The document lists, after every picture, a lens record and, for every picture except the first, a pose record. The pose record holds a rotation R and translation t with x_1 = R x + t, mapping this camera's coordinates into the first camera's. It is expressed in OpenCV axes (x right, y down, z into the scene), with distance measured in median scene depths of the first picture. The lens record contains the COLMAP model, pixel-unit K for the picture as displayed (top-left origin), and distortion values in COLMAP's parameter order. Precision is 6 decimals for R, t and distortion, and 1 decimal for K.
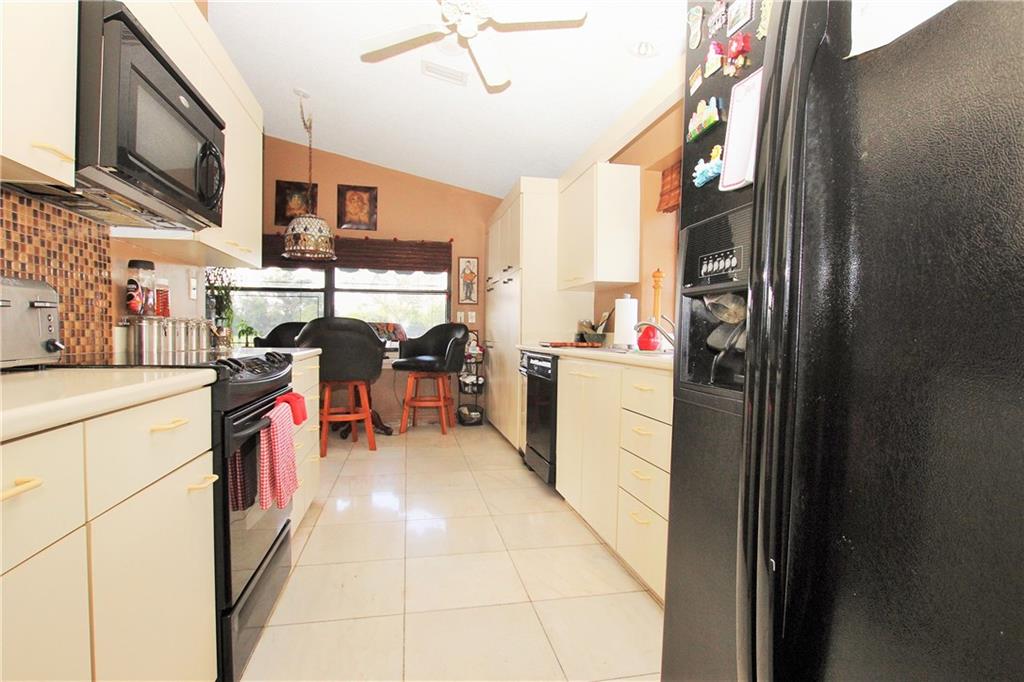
lens RADIAL K [[487.0, 0, 511.9], [0, 487.0, 348.5], [0, 0, 1]] dist [-0.029002, 0.000274]
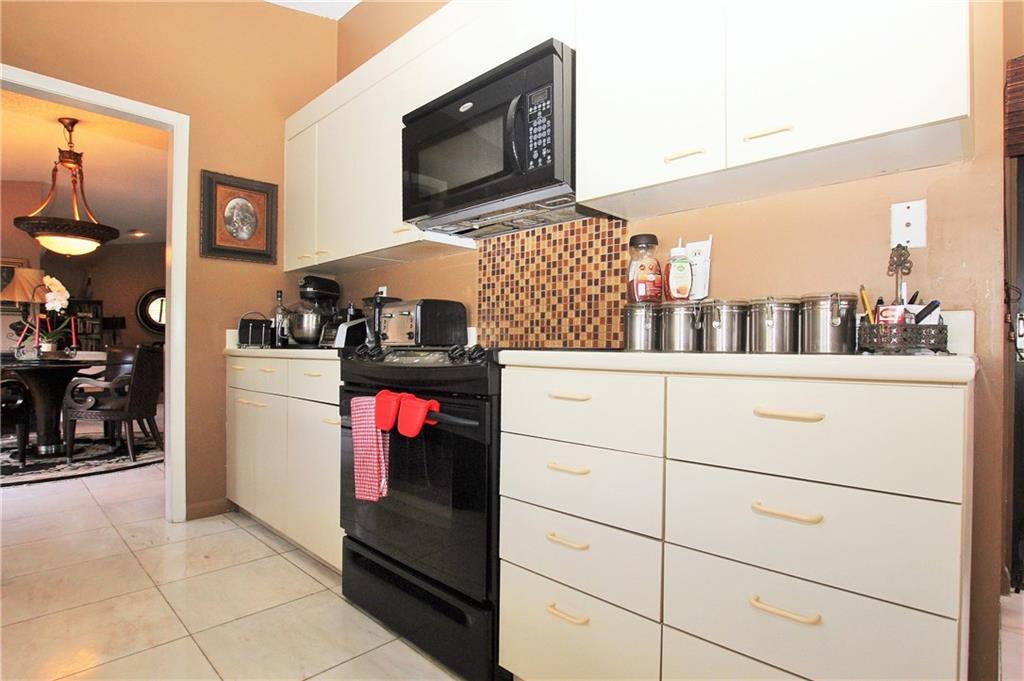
lens RADIAL K [[516.4, 0, 508.2], [0, 516.4, 347.8], [0, 0, 1]] dist [-0.026974, 0.000867]
pose [[-0.832326, -0.021632, -0.553864, -0.138496], [-0.037941, 0.999118, 0.017994, -0.004043], [0.552986, 0.035991, -0.832413, 2.023899]]
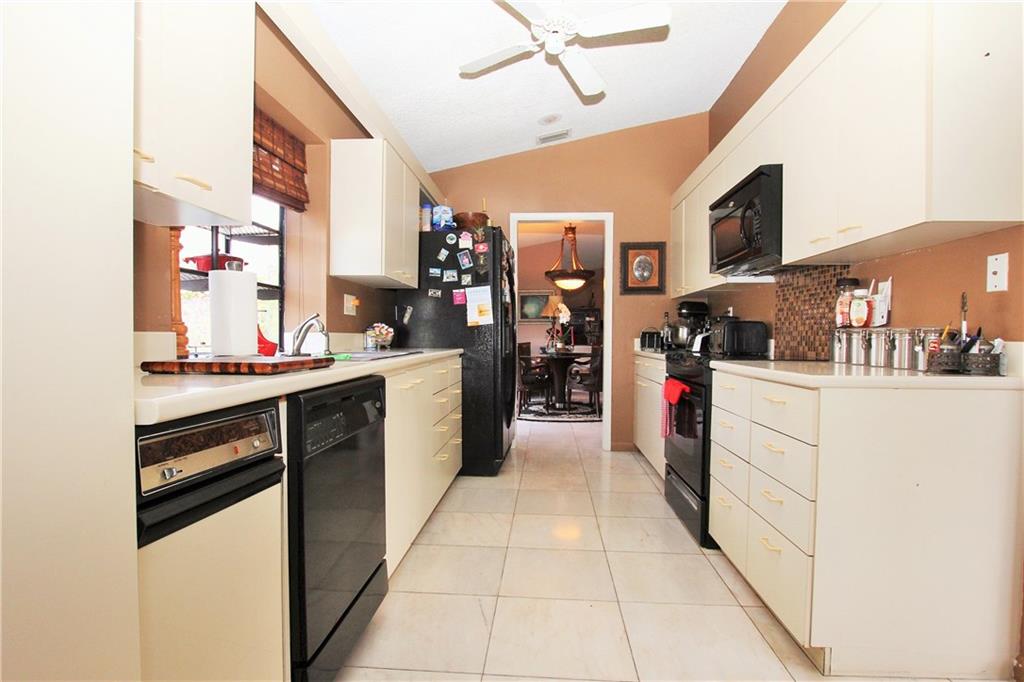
lens RADIAL K [[487.0, 0, 511.9], [0, 487.0, 348.5], [0, 0, 1]] dist [-0.029002, 0.000274]
pose [[-0.960382, -0.028130, 0.277264, -0.428831], [-0.012657, 0.998269, 0.057440, -0.097135], [-0.278399, 0.051655, -0.959075, 2.877420]]
